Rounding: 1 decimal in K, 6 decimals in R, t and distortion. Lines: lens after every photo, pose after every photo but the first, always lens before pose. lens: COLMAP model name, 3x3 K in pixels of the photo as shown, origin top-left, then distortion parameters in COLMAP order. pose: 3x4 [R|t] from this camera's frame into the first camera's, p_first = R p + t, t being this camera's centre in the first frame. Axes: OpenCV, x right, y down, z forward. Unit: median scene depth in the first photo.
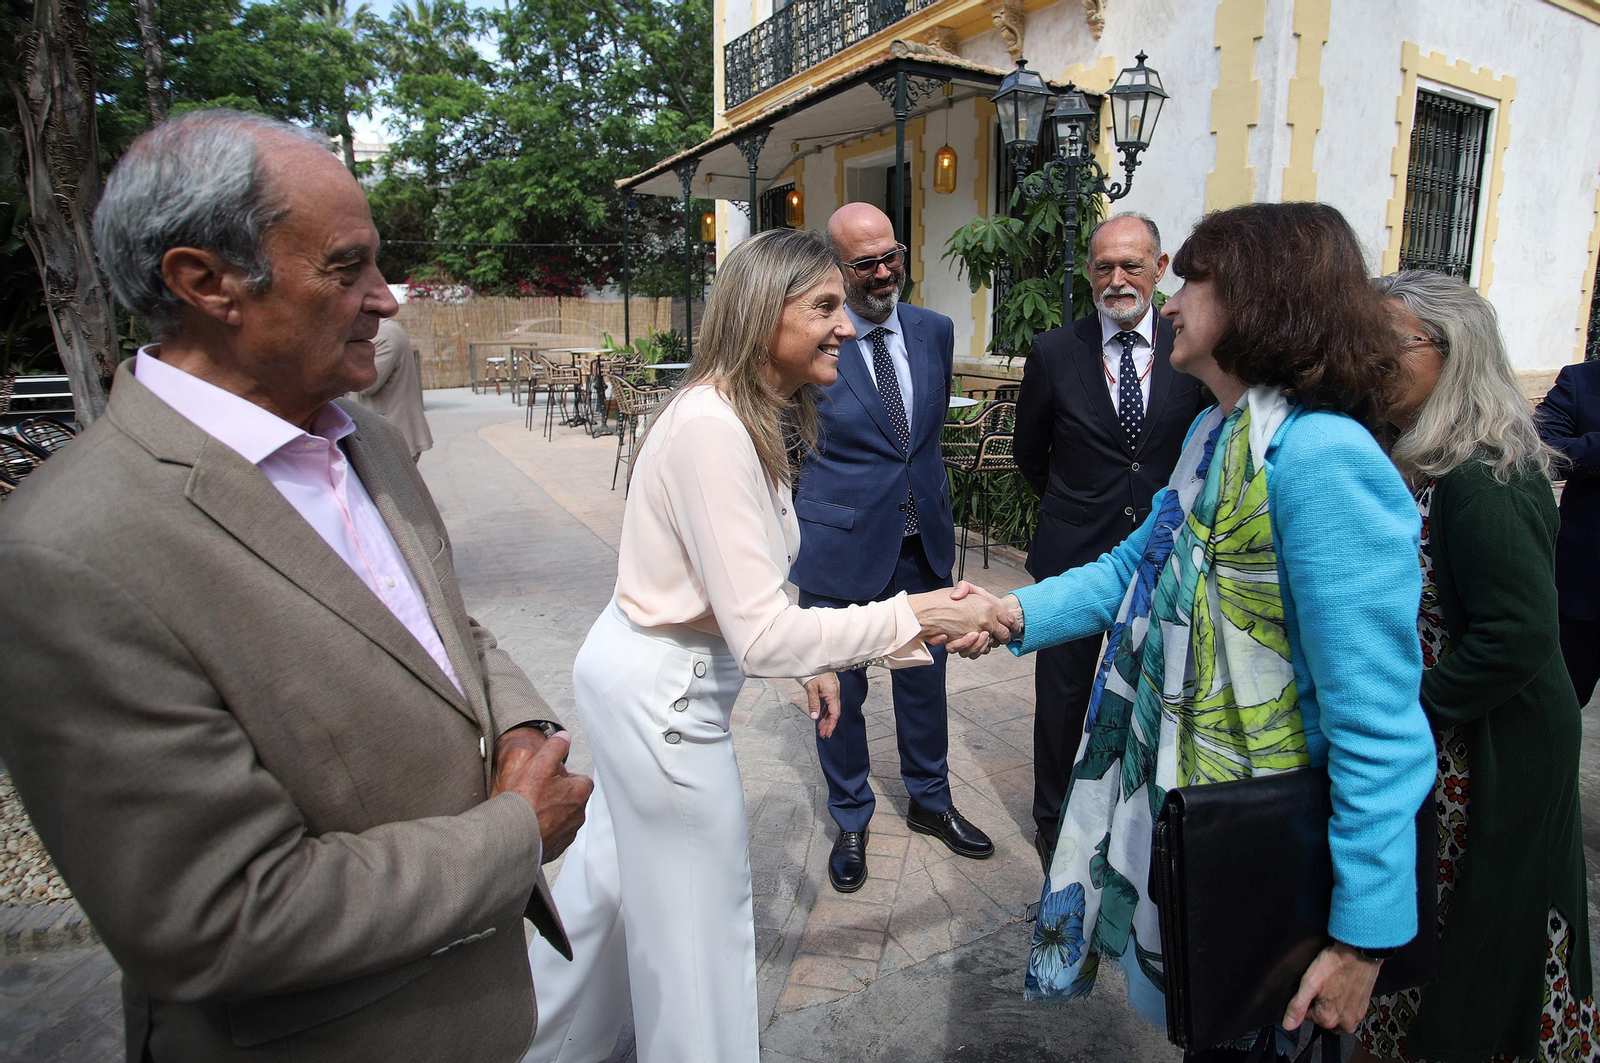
lens RADIAL K [[879.3, 0, 859.4], [0, 879.3, 476.2], [0, 0, 1]] dist [-0.078293, 0.036202]
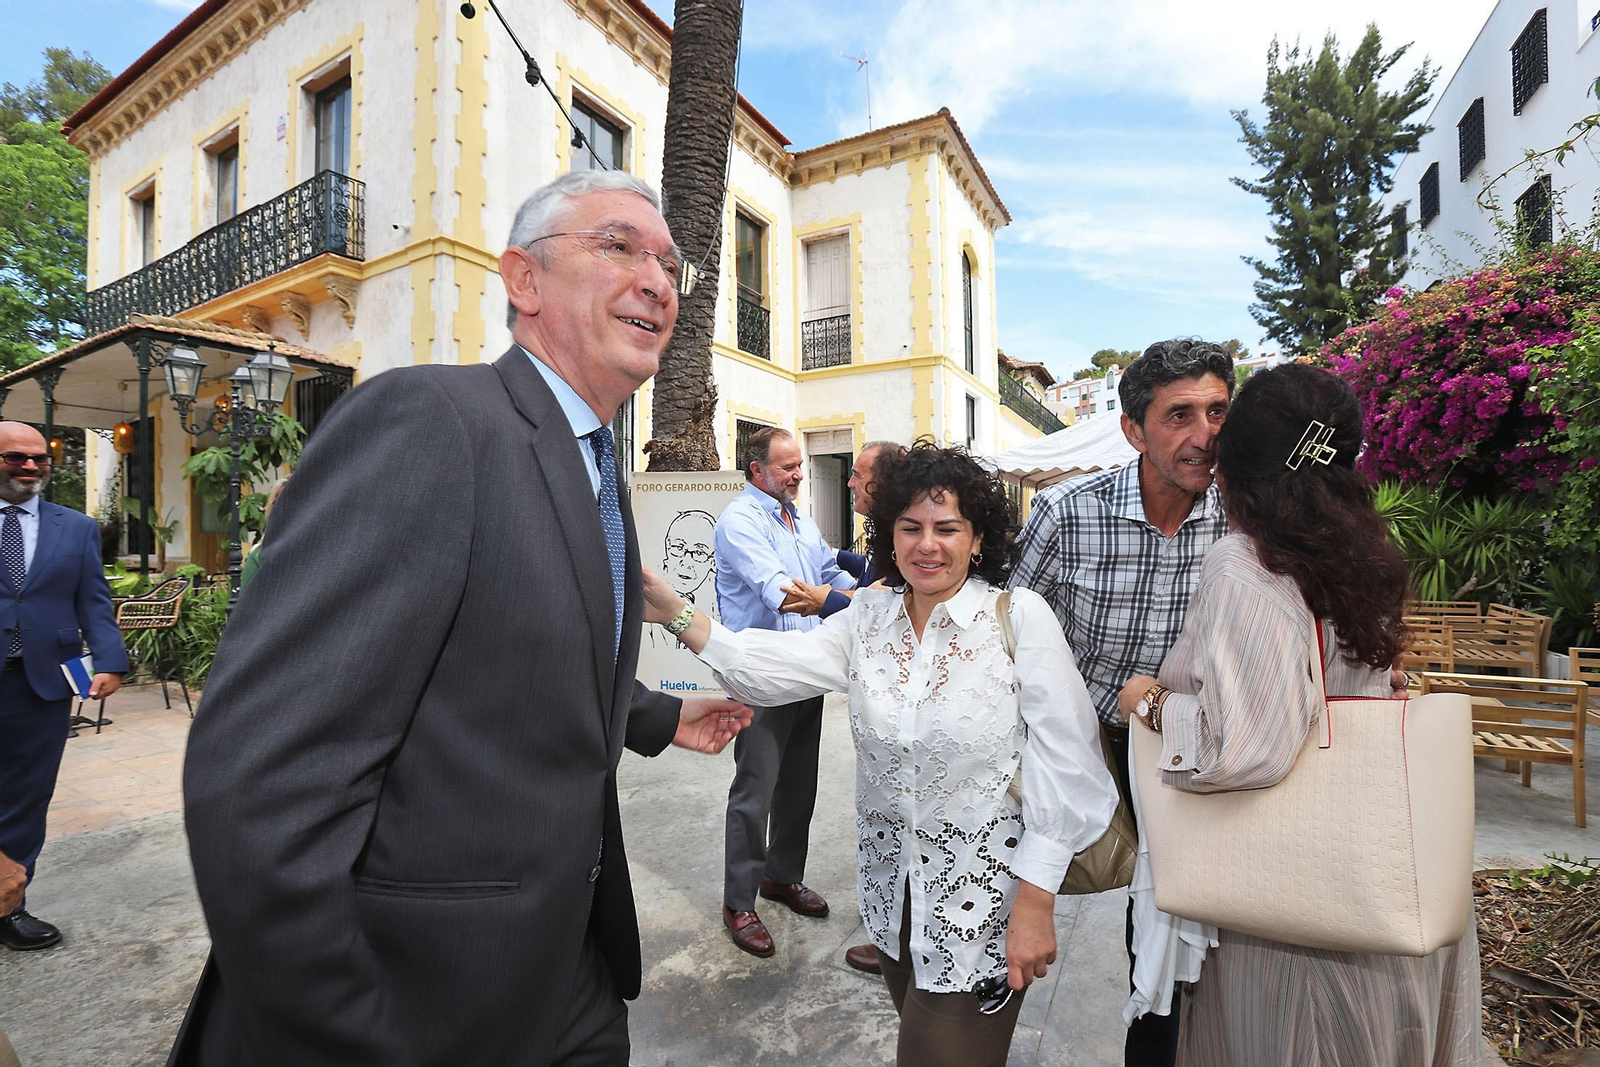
lens RADIAL K [[719.1, 0, 796.3], [0, 719.1, 537.0], [0, 0, 1]] dist [-0.075722, 0.026839]
pose [[0.857393, -0.015152, 0.514439, 0.197448], [0.107503, 0.982790, -0.150223, 0.050100], [-0.503309, 0.184104, 0.844266, -0.172919]]
